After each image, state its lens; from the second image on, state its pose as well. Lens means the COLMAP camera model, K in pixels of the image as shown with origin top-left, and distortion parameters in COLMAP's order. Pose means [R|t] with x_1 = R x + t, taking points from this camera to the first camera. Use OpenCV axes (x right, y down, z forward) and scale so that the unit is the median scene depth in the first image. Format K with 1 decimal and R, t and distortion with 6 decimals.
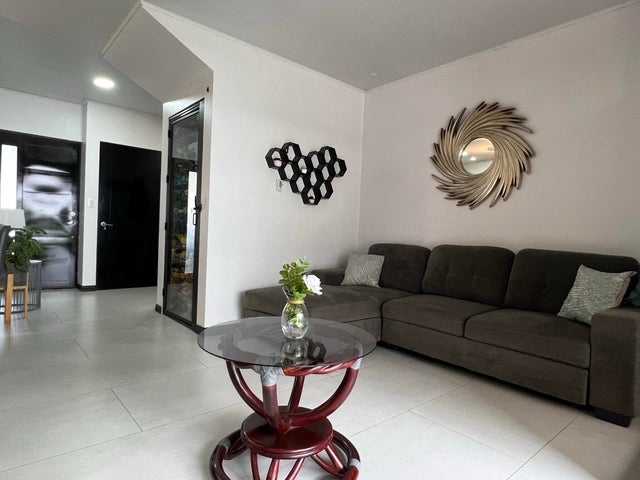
lens RADIAL K [[384.6, 0, 321.7], [0, 384.6, 241.1], [0, 0, 1]] dist [0.001375, -0.001238]
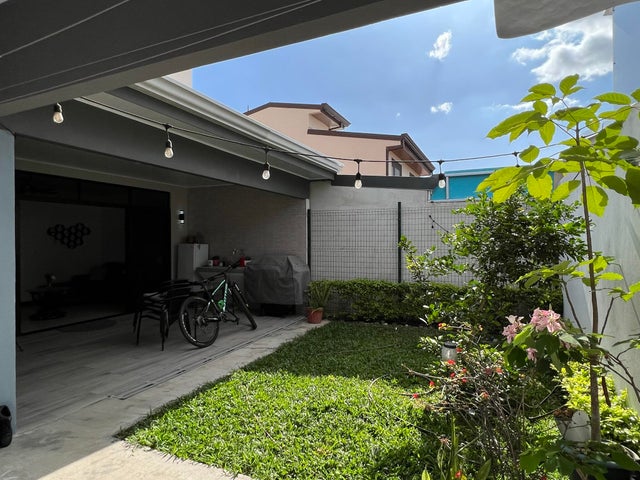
lens RADIAL K [[384.6, 0, 320.3], [0, 384.6, 239.7], [0, 0, 1]] dist [0.001375, -0.001238]
pose [[0.912027, -0.044026, 0.407760, 0.434198], [0.048699, 0.998813, -0.001081, -0.077996], [-0.407229, 0.020844, 0.913088, -1.915751]]
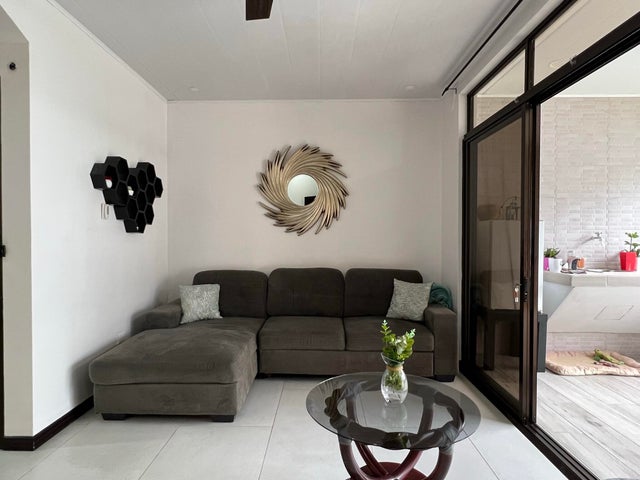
lens RADIAL K [[384.6, 0, 316.2], [0, 384.6, 239.4], [0, 0, 1]] dist [0.001375, -0.001238]
pose [[0.674938, -0.044125, 0.736554, -0.398874], [0.041426, 0.998902, 0.021881, -0.089232], [-0.736711, 0.015744, 0.676024, 0.178089]]
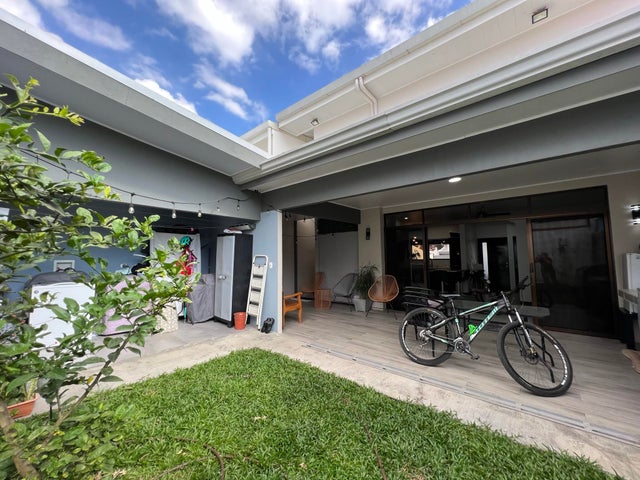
lens RADIAL K [[258.1, 0, 317.2], [0, 258.1, 240.9], [0, 0, 1]] dist [0.000588, 0.000582]
pose [[0.113145, -0.111314, -0.987323, 1.521842], [-0.003745, 0.993650, -0.112457, -0.024925], [0.993571, 0.016422, 0.112009, -0.878838]]
